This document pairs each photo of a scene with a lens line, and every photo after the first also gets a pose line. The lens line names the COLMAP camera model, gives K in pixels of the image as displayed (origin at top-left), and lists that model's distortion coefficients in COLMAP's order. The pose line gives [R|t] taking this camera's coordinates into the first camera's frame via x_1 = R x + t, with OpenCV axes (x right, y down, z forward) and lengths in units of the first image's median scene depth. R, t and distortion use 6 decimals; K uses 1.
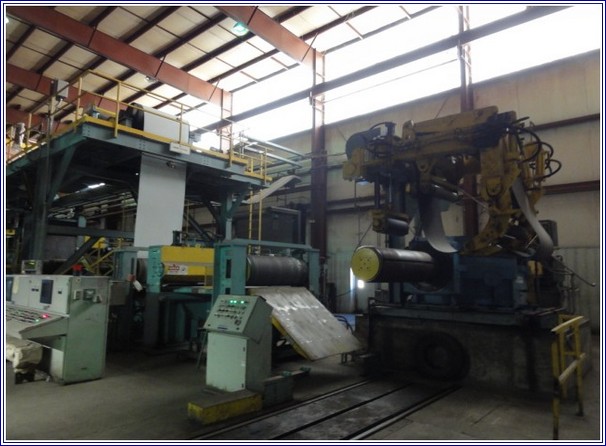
lens RADIAL K [[419.8, 0, 303.0], [0, 419.8, 216.2], [0, 0, 1]] dist [-0.001190, -0.002993]
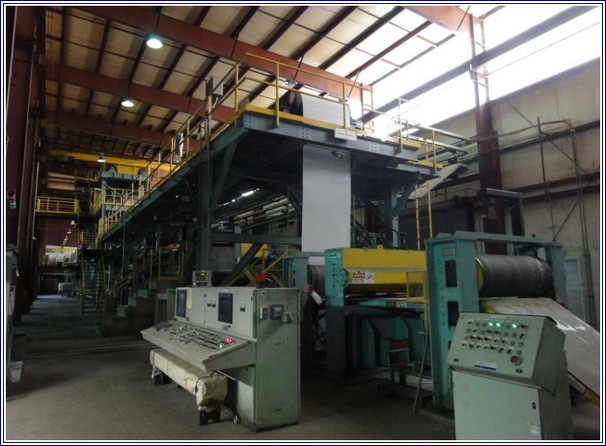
lens RADIAL K [[419.8, 0, 303.0], [0, 419.8, 216.2], [0, 0, 1]] dist [-0.001190, -0.002993]
pose [[0.952307, -0.067539, -0.297573, -0.130595], [0.062595, 0.997697, -0.026123, 0.020073], [0.298652, 0.006250, 0.954342, 0.162406]]
